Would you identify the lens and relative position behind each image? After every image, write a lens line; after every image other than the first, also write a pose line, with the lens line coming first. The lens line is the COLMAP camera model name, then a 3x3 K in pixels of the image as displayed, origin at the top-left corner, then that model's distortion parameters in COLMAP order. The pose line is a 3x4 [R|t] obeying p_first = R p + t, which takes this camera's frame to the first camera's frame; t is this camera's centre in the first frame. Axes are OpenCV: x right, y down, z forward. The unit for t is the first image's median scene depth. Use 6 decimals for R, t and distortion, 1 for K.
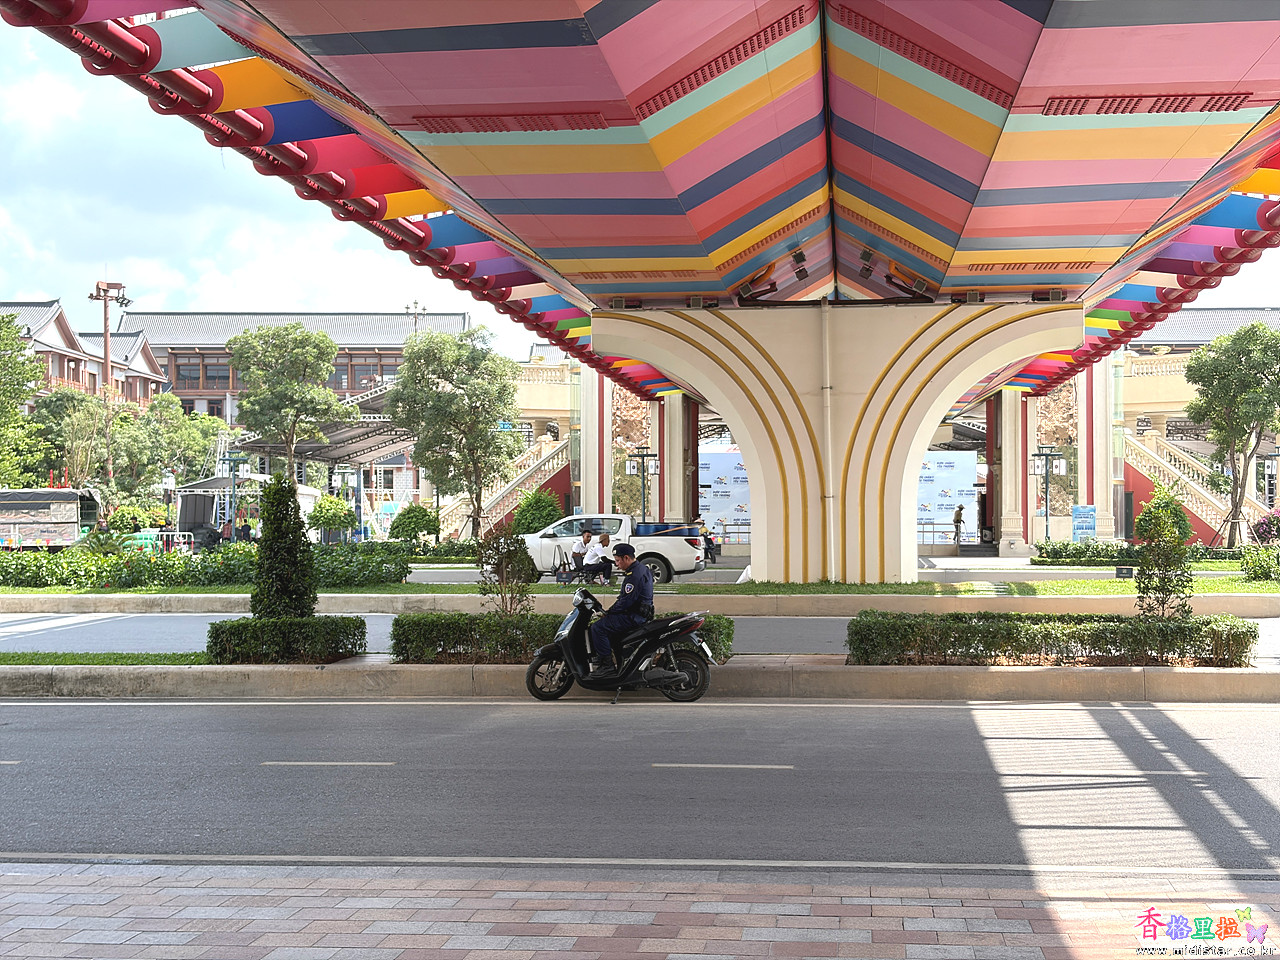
lens RADIAL K [[1940.2, 0, 639.0], [0, 1940.2, 486.2], [0, 0, 1]] dist [0.132670, 0.000000]
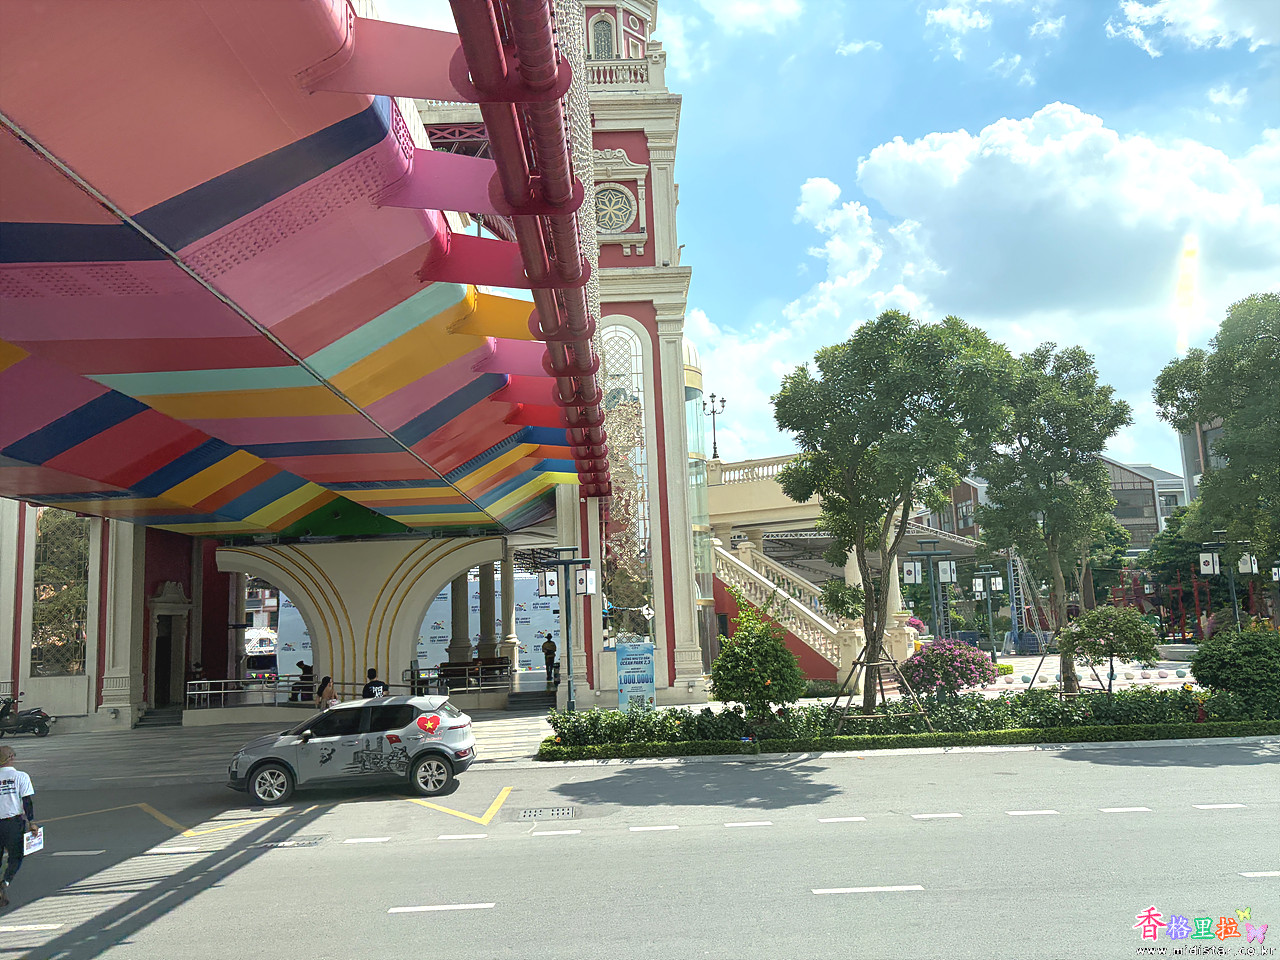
lens RADIAL K [[965.0, 0, 637.1], [0, 965.0, 476.3], [0, 0, 1]] dist [0.010042, 0.000239]
pose [[0.991785, -0.020127, 0.126326, 0.196413], [0.037394, 0.990025, -0.135840, -0.001173], [-0.122332, 0.139447, 0.982644, 0.711288]]
